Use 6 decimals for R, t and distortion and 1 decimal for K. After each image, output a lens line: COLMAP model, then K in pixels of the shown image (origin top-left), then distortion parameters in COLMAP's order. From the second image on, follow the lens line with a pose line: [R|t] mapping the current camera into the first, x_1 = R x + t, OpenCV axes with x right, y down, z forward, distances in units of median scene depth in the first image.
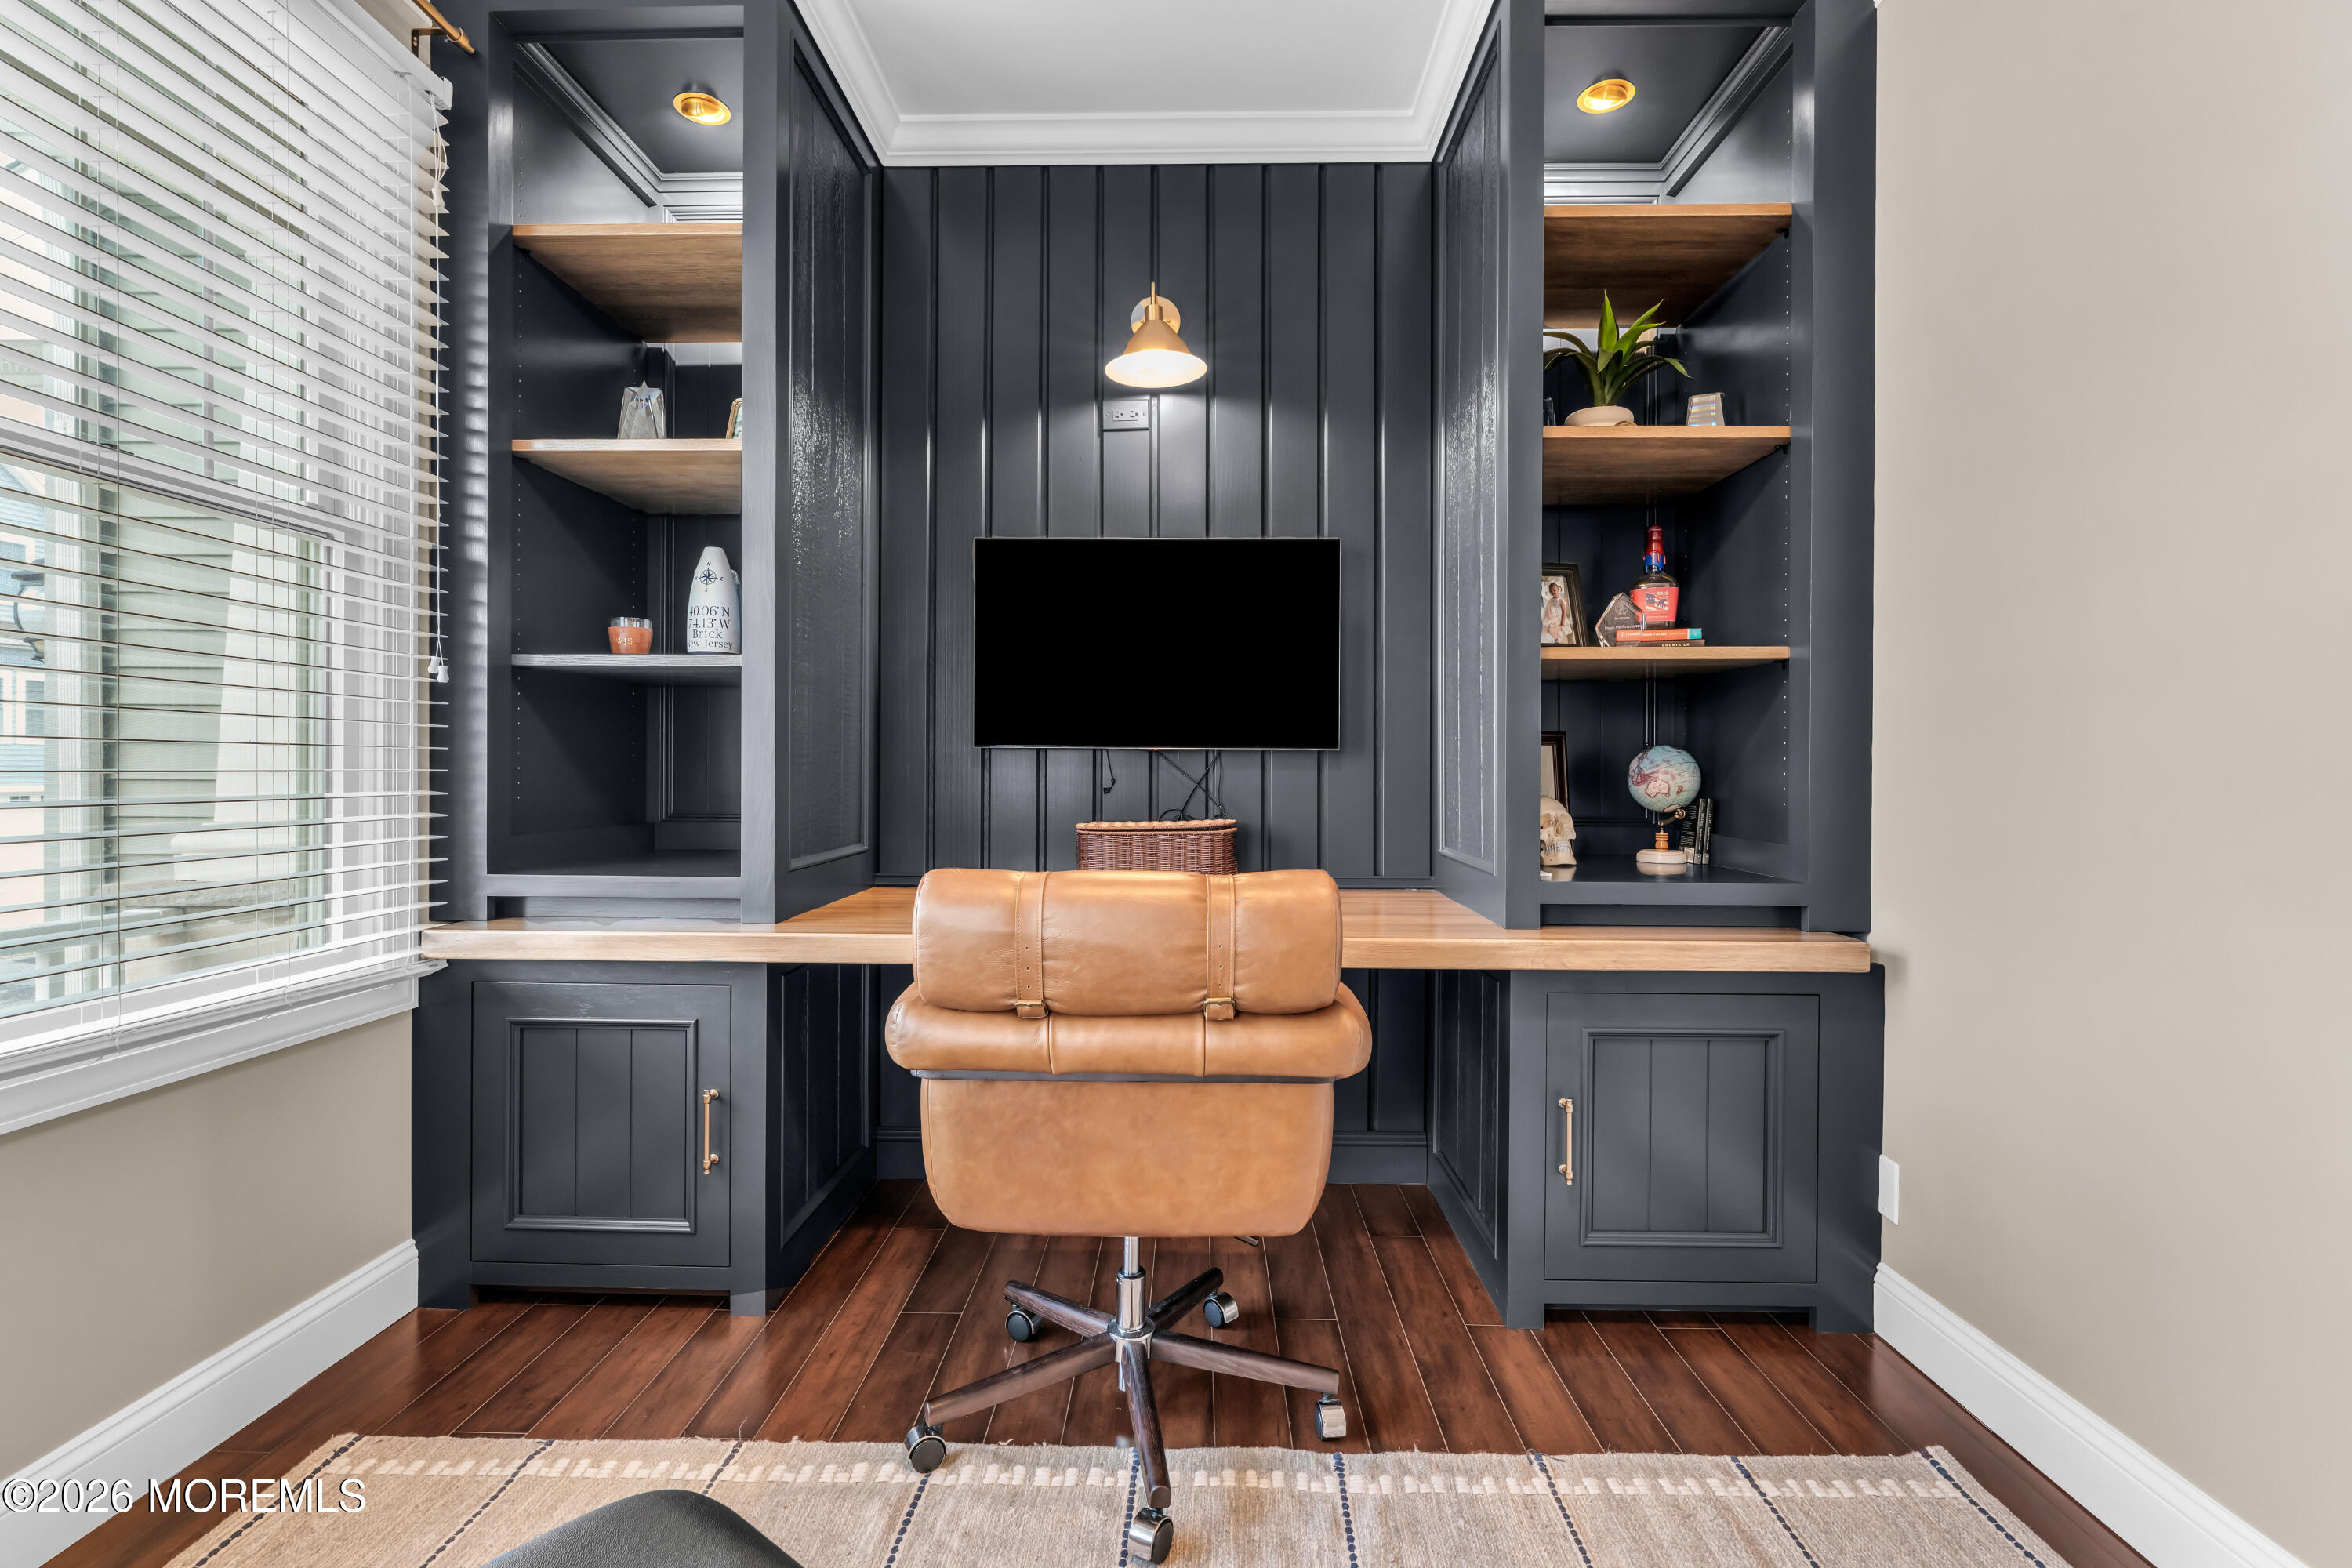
lens RADIAL K [[1063.7, 0, 1171.5], [0, 1063.7, 773.7], [0, 0, 1]] dist [-0.002623, -0.000532]
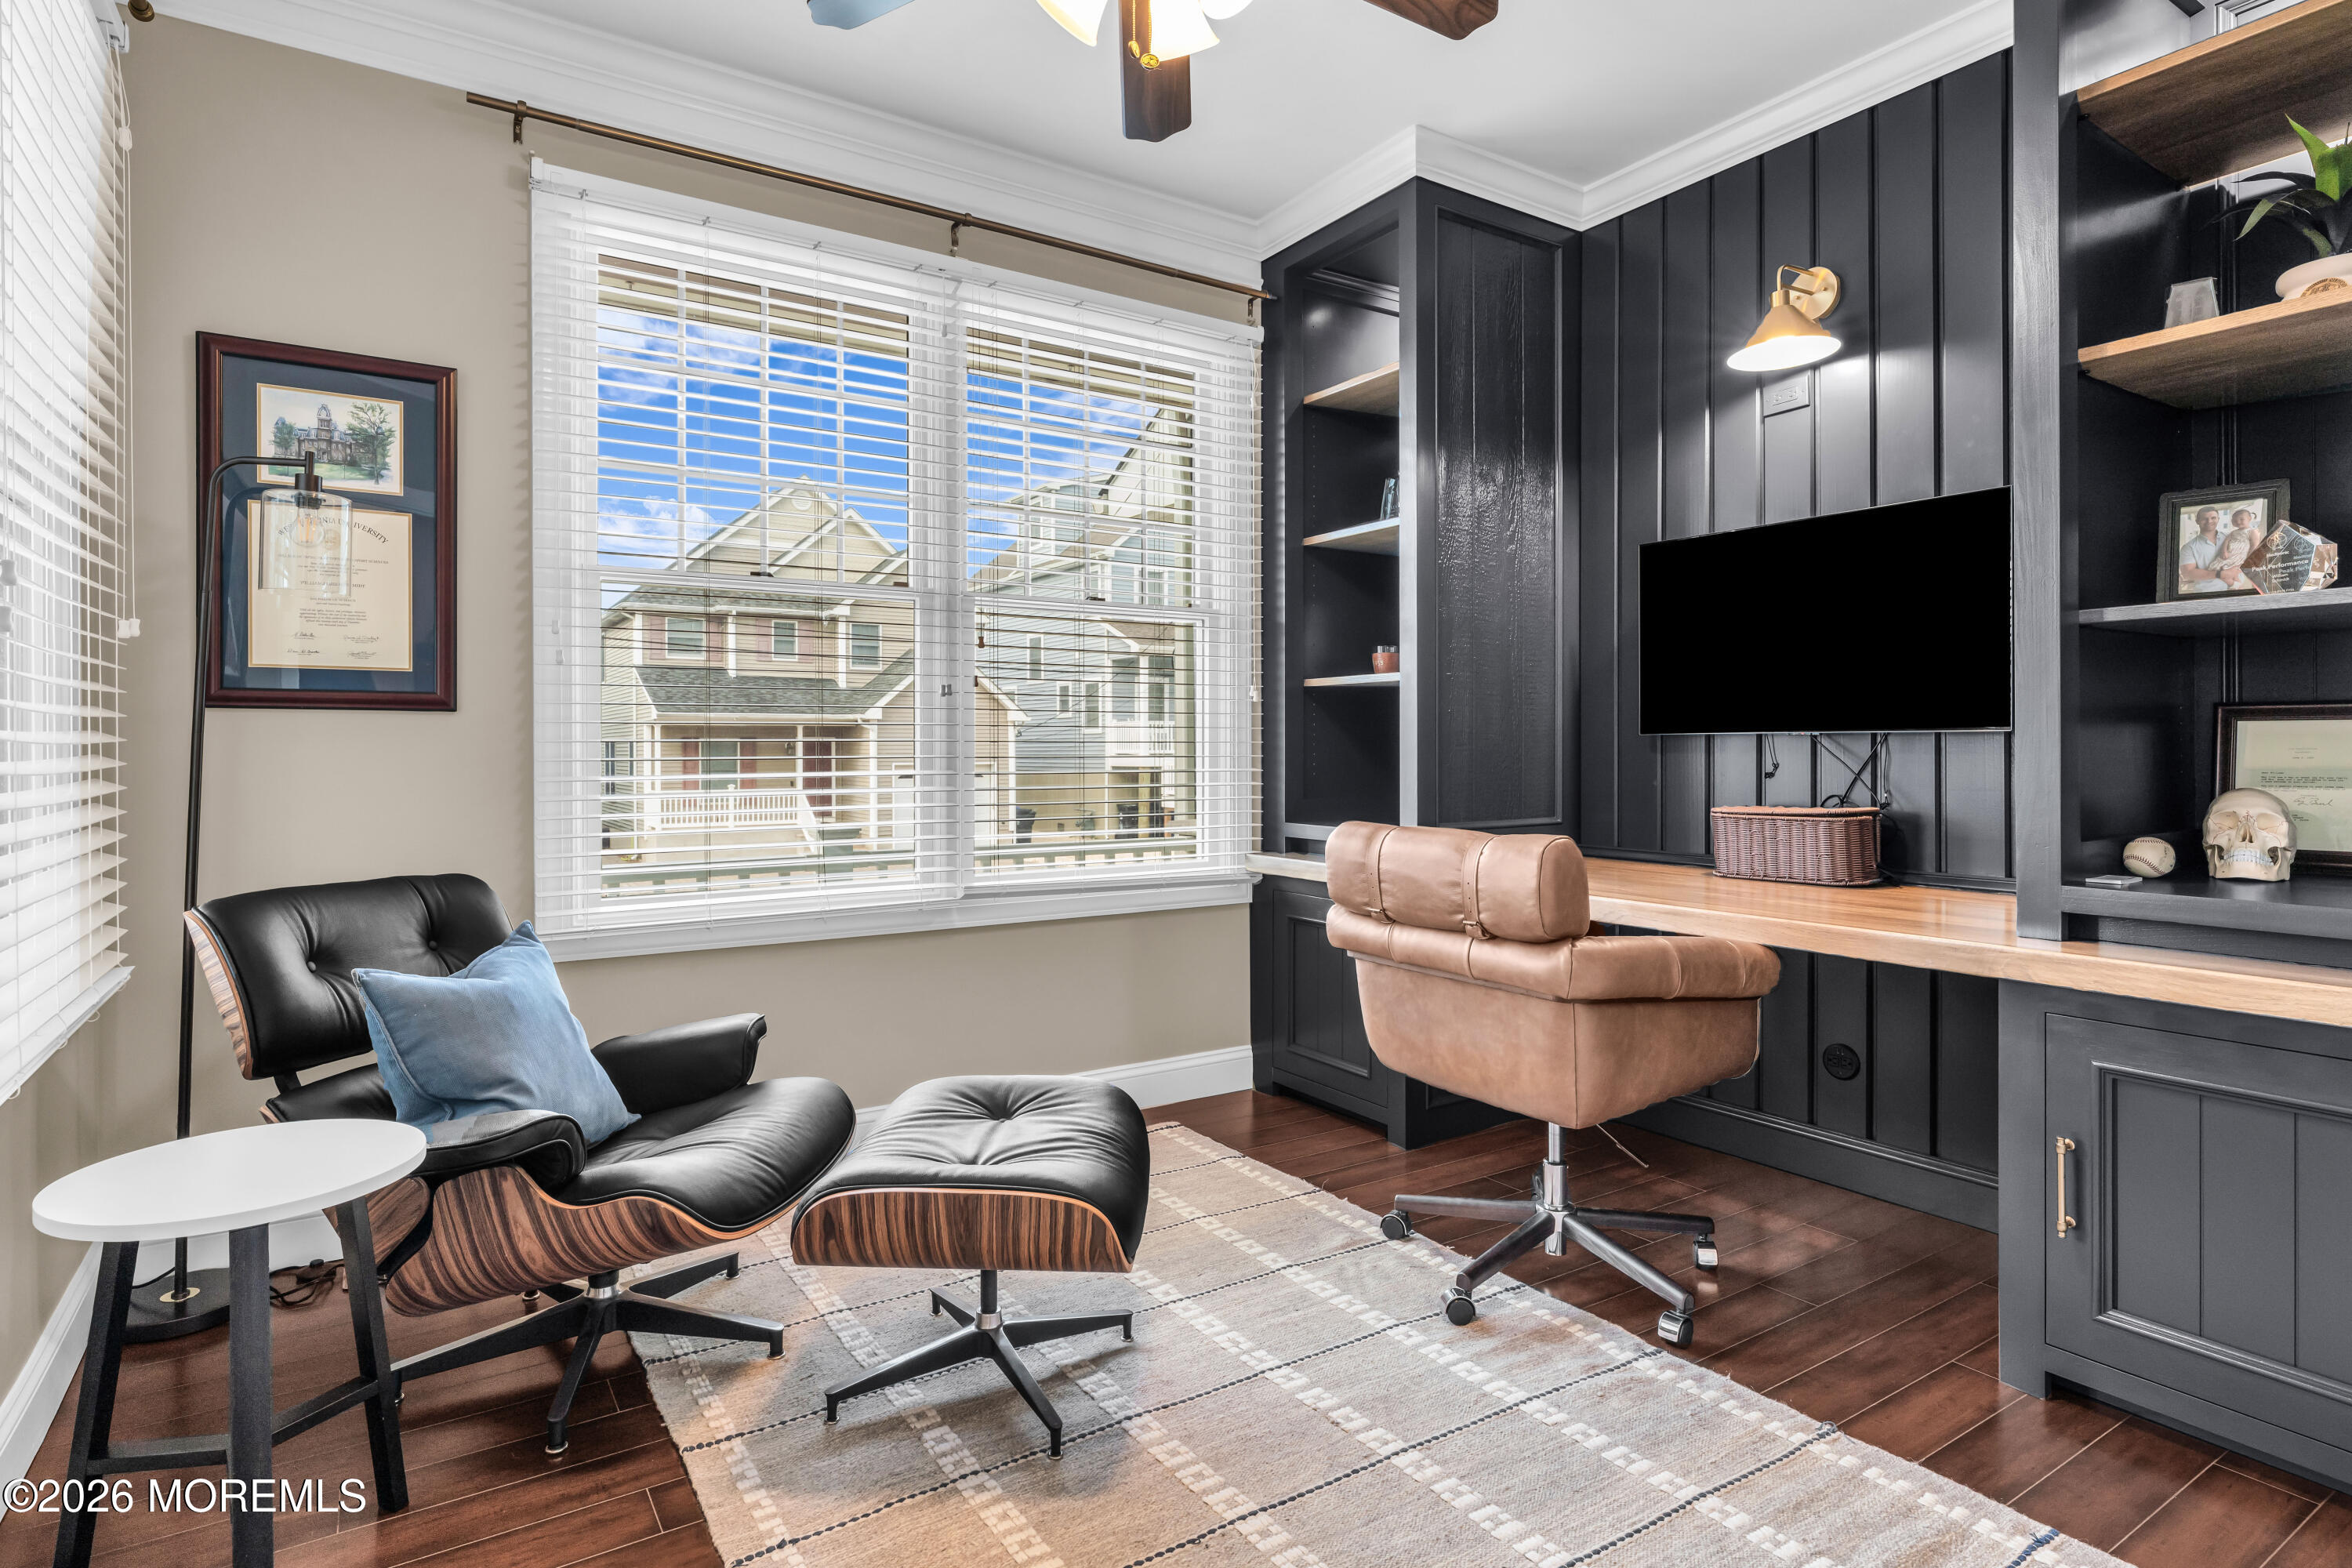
lens RADIAL K [[1185.7, 0, 1170.8], [0, 1185.7, 767.6], [0, 0, 1]] dist [-0.003882, 0.001962]
pose [[0.571353, 0.009486, -0.820649, 0.751738], [-0.002264, 0.999948, 0.009982, -0.002355], [0.820701, -0.003845, 0.571345, -0.140040]]
